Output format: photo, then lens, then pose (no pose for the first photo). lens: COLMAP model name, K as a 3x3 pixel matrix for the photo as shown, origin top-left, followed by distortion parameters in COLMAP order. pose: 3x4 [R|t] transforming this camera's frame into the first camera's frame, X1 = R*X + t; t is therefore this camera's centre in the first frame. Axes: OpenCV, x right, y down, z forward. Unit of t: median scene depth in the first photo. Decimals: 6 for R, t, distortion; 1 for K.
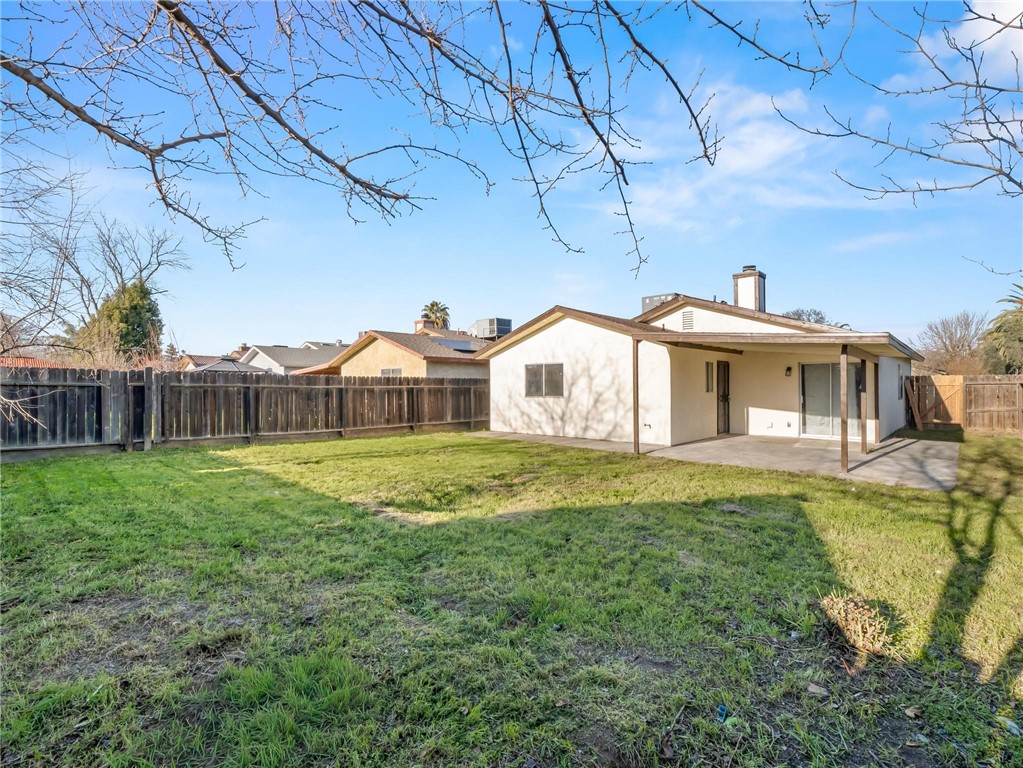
lens RADIAL K [[493.5, 0, 511.5], [0, 493.5, 384.0], [0, 0, 1]] dist [-0.001540, -0.000347]
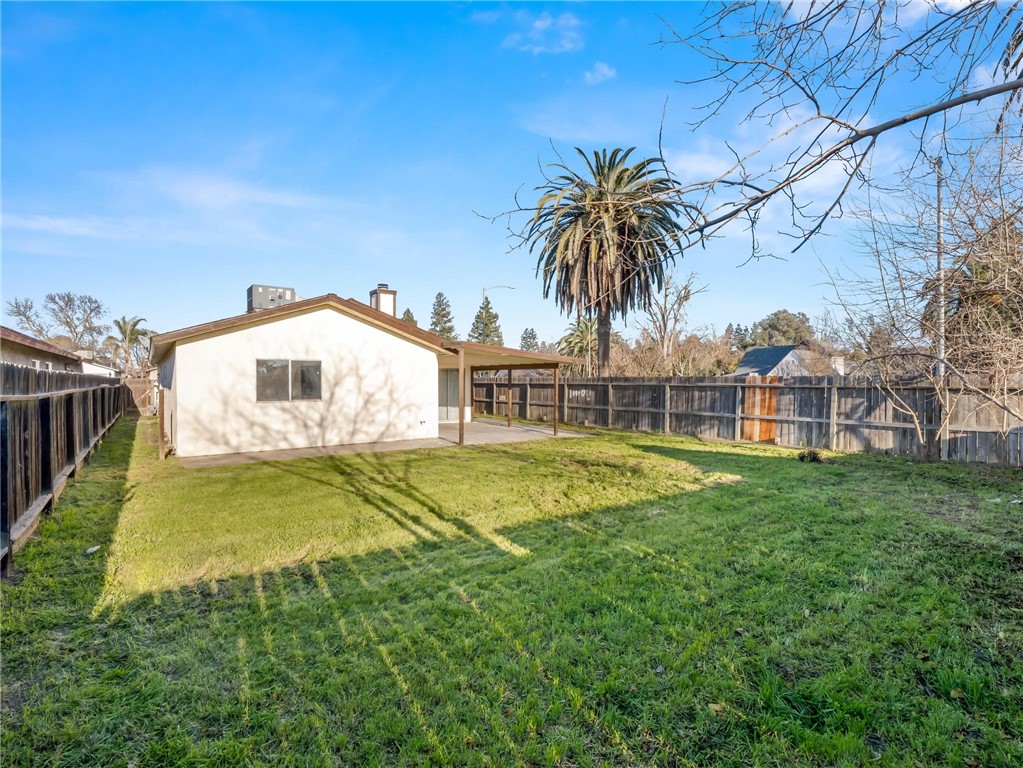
lens RADIAL K [[493.5, 0, 511.5], [0, 493.5, 384.0], [0, 0, 1]] dist [-0.001540, -0.000347]
pose [[0.196035, -0.004769, 0.980585, -0.678868], [-0.003524, 0.999978, 0.005568, -0.006506], [-0.980590, -0.004547, 0.196014, 0.517177]]
